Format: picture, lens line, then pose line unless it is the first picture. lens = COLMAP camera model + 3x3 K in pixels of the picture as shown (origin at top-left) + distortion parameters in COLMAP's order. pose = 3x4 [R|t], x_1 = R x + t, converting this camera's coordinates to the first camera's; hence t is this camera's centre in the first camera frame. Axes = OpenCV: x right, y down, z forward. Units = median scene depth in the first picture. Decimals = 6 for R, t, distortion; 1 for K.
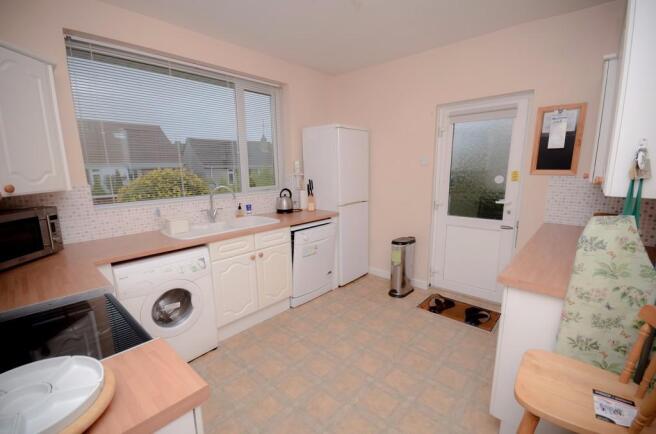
lens RADIAL K [[288.9, 0, 327.6], [0, 288.9, 221.2], [0, 0, 1]] dist [-0.001853, 0.000005]
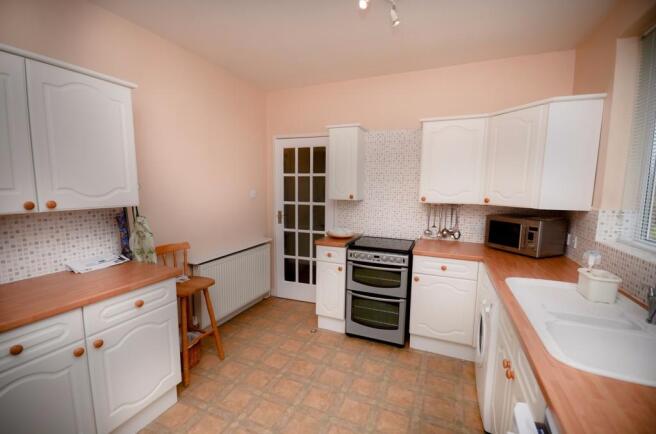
lens RADIAL K [[288.9, 0, 327.6], [0, 288.9, 221.2], [0, 0, 1]] dist [-0.001853, 0.000005]
pose [[-0.944927, 0.037073, -0.325175, 0.207477], [-0.066005, 0.951561, 0.300292, -0.255822], [0.320557, 0.305218, -0.896708, 1.294768]]
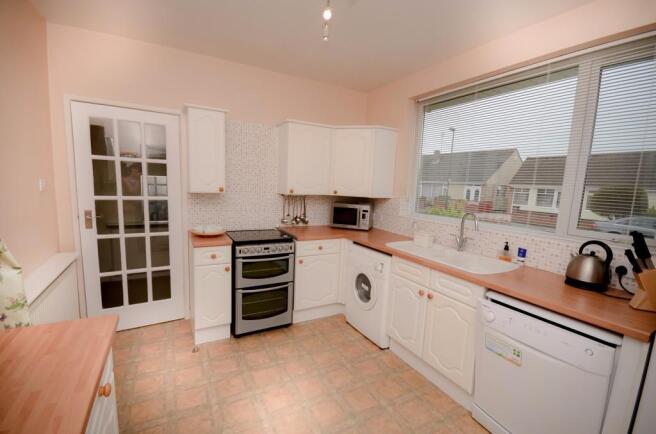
lens RADIAL K [[288.9, 0, 327.6], [0, 288.9, 221.2], [0, 0, 1]] dist [-0.001853, 0.000005]
pose [[-0.323310, 0.123431, -0.938209, 0.619813], [-0.218353, 0.954970, 0.200881, -0.191896], [0.920757, 0.269808, -0.281799, 0.935414]]
